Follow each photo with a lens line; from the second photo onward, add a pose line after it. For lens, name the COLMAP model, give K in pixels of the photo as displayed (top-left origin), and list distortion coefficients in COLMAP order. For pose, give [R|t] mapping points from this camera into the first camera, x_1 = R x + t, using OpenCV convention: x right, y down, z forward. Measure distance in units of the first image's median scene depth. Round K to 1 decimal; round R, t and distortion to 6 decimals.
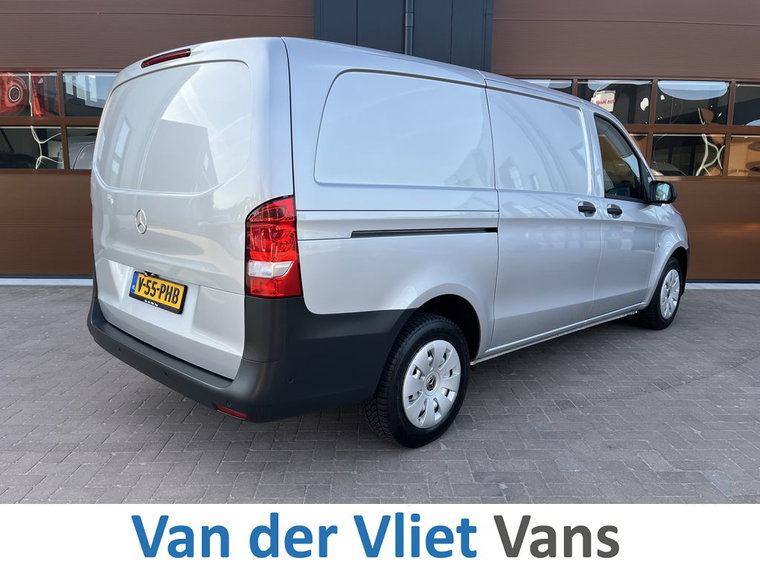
lens RADIAL K [[634.8, 0, 388.2], [0, 634.8, 284.1], [0, 0, 1]] dist [0.065660, -0.110631]
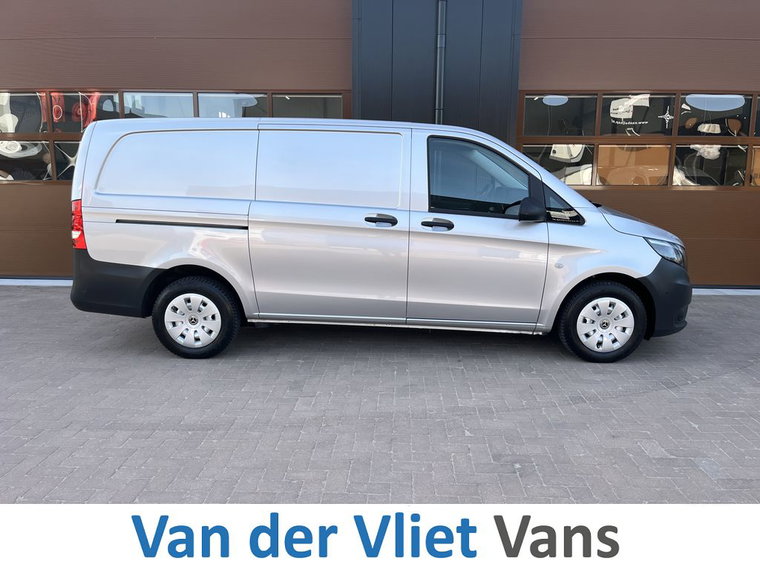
lens RADIAL K [[635.6, 0, 380.0], [0, 635.6, 285.0], [0, 0, 1]] dist [0.060016, -0.104129]
pose [[0.998106, 0.006965, -0.061119, -0.002005], [-0.006841, 0.999974, 0.002235, -0.012433], [0.061133, -0.001813, 0.998128, -0.132243]]
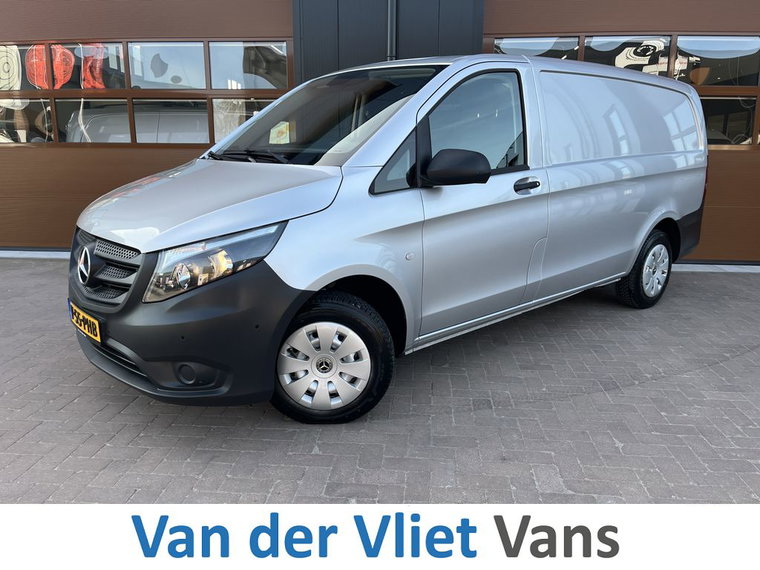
lens RADIAL K [[640.4, 0, 371.7], [0, 640.4, 283.9], [0, 0, 1]] dist [0.016124, 0.000011]
pose [[0.992905, 0.017551, -0.117606, 0.212142], [-0.012687, 0.999038, 0.041978, -0.013118], [0.118230, -0.040188, 0.992173, 0.100333]]
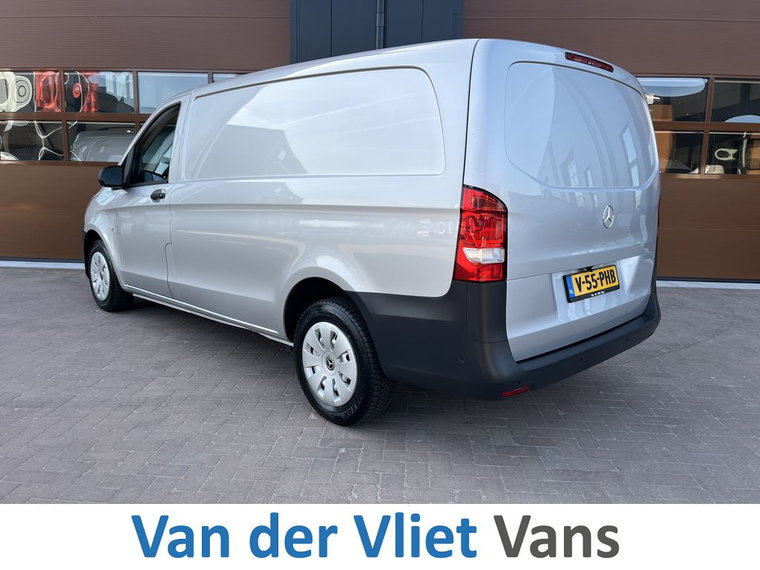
lens RADIAL K [[639.7, 0, 378.9], [0, 639.7, 269.8], [0, 0, 1]] dist [0.024628, -0.010771]
pose [[0.996019, 0.022728, -0.086195, 0.229048], [-0.024379, 0.999538, -0.018148, 0.020334], [0.085742, 0.020177, 0.996113, -0.054912]]
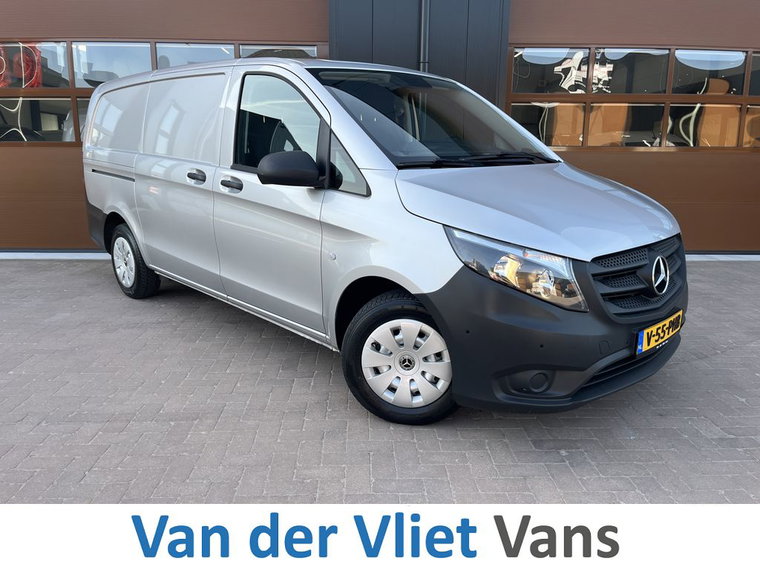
lens RADIAL K [[635.6, 0, 380.0], [0, 635.6, 285.0], [0, 0, 1]] dist [0.060016, -0.104129]
pose [[0.999973, -0.003690, 0.006410, -0.081872], [0.003417, 0.999105, 0.042150, 0.003831], [-0.006560, -0.042127, 0.999091, -0.002223]]
